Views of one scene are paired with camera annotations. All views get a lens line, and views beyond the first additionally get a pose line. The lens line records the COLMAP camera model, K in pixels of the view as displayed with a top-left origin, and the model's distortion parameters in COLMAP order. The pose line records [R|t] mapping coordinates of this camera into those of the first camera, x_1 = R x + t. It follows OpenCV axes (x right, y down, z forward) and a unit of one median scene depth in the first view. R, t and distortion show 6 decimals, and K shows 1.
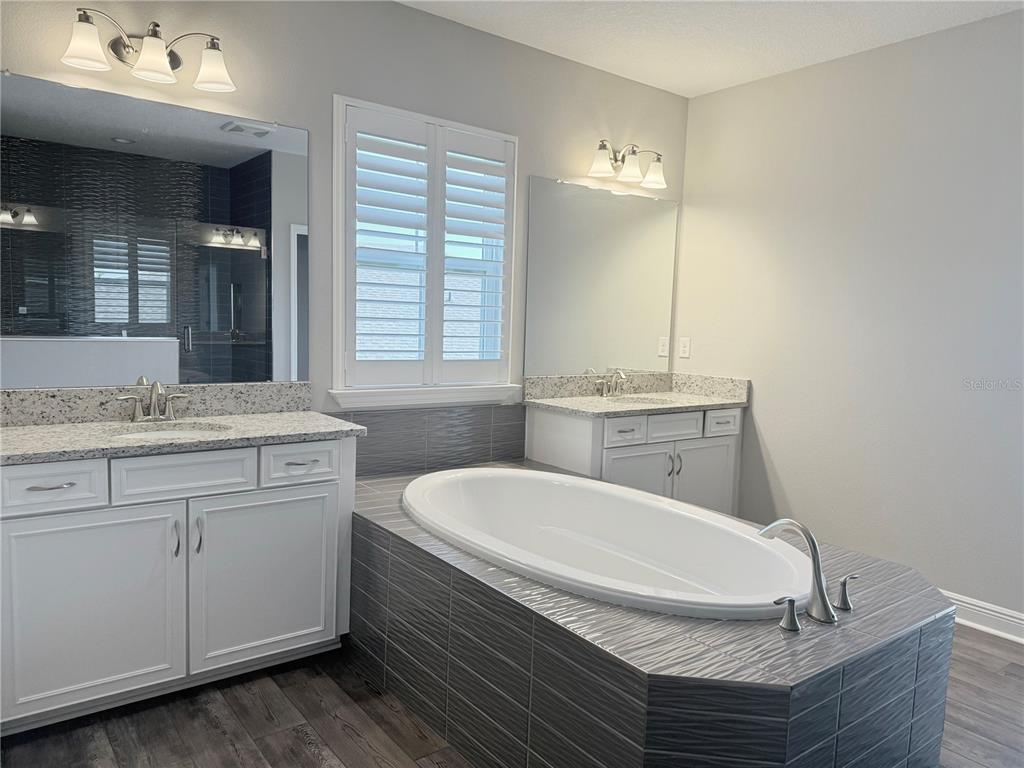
lens RADIAL K [[714.0, 0, 490.0], [0, 714.0, 423.7], [0, 0, 1]] dist [-0.002538, -0.003189]
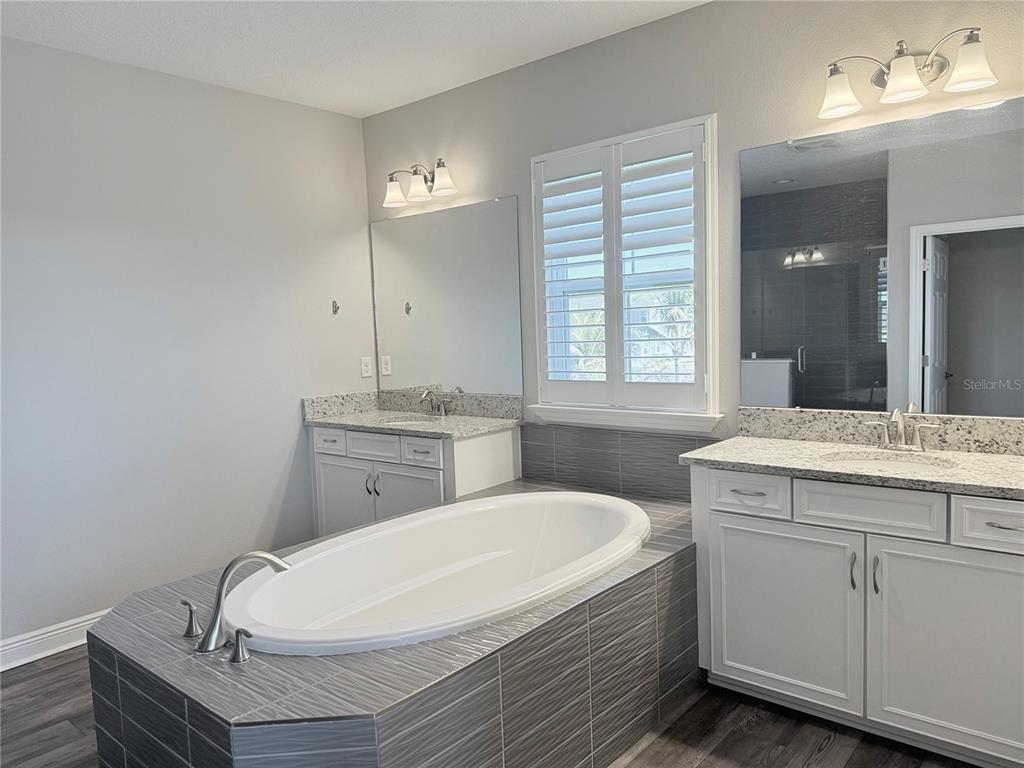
lens RADIAL K [[718.9, 0, 512.0], [0, 718.9, 384.0], [0, 0, 1]] dist [0.132850, -0.189145]
pose [[0.225282, 0.021959, -0.974046, 0.819076], [-0.114625, 0.993400, -0.004115, -0.063922], [0.967527, 0.112577, 0.226312, 0.620724]]
